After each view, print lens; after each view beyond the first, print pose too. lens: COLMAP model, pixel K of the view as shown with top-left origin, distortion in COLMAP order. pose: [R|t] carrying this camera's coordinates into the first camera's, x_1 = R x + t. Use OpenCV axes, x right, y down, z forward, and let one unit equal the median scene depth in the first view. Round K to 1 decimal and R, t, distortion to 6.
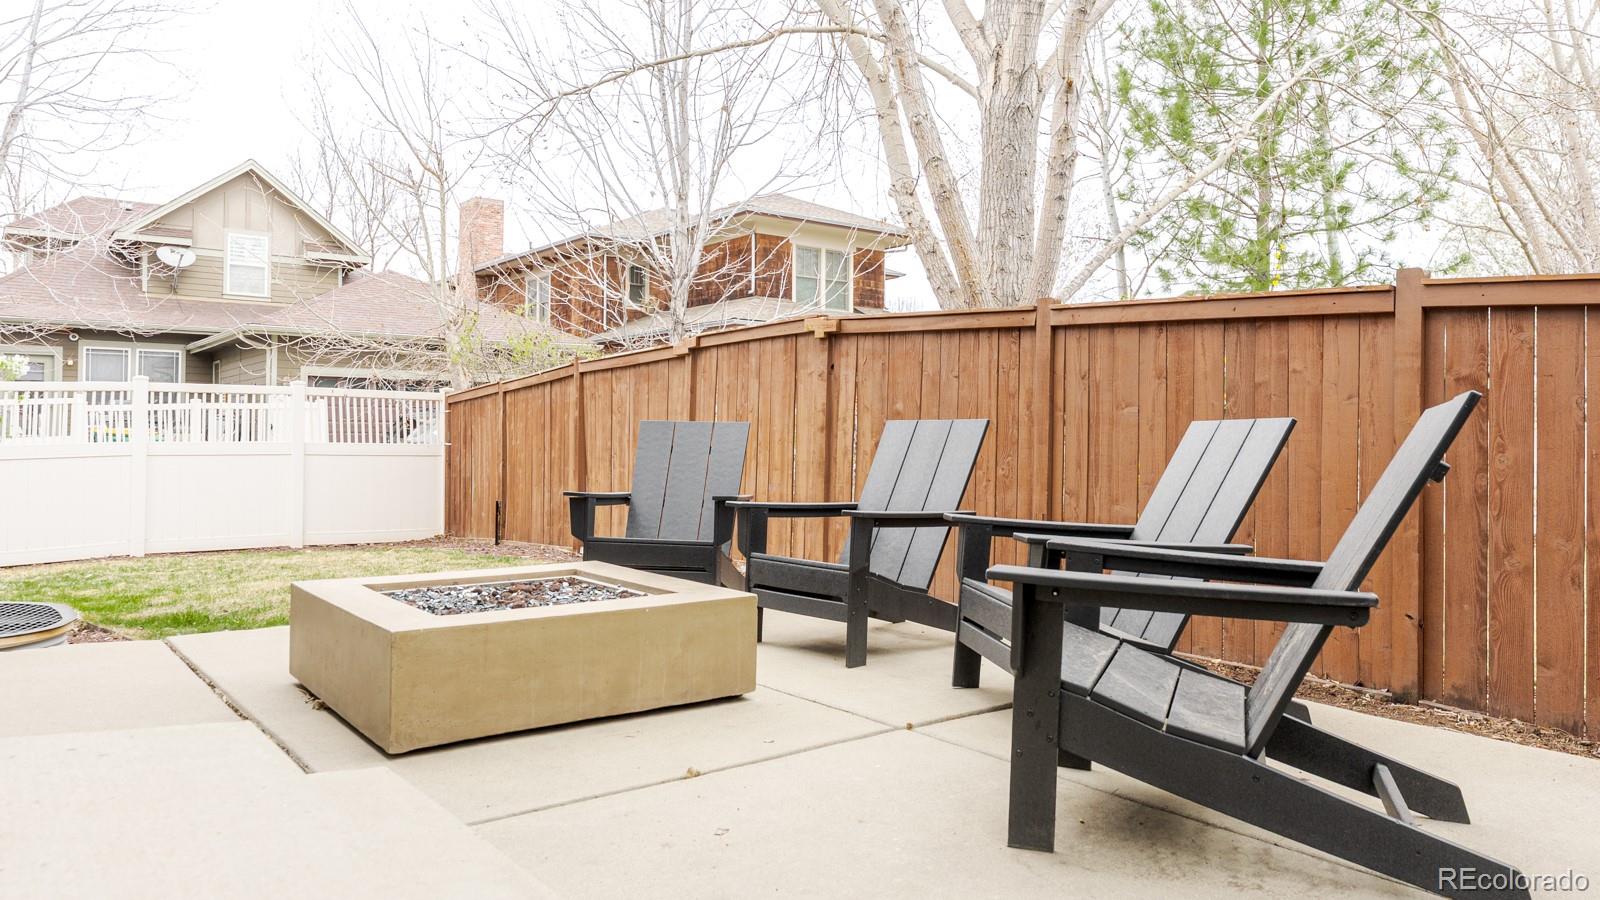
lens RADIAL K [[1060.2, 0, 786.8], [0, 1060.2, 423.4], [0, 0, 1]] dist [-0.000721, 0.000838]
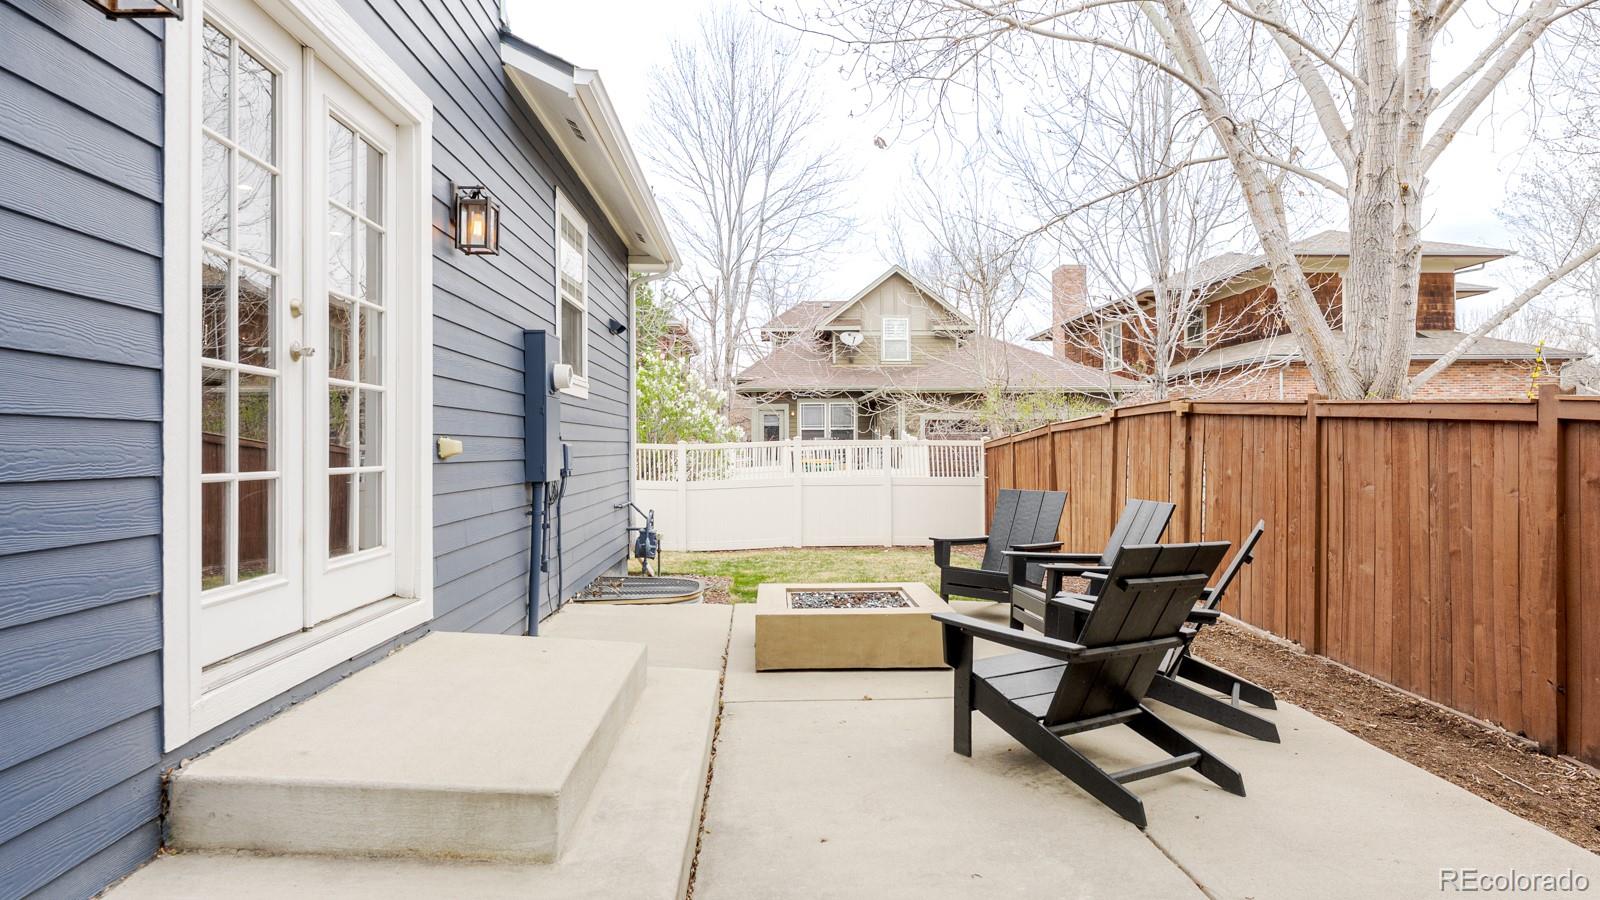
lens RADIAL K [[880.9, 0, 800.0], [0, 880.9, 450.0], [0, 0, 1]] dist [-0.002752, -0.001110]
pose [[0.814816, -0.010422, -0.579627, 0.277709], [0.019473, 0.999766, 0.009398, -0.058281], [0.579393, -0.018945, 0.814828, -0.156671]]
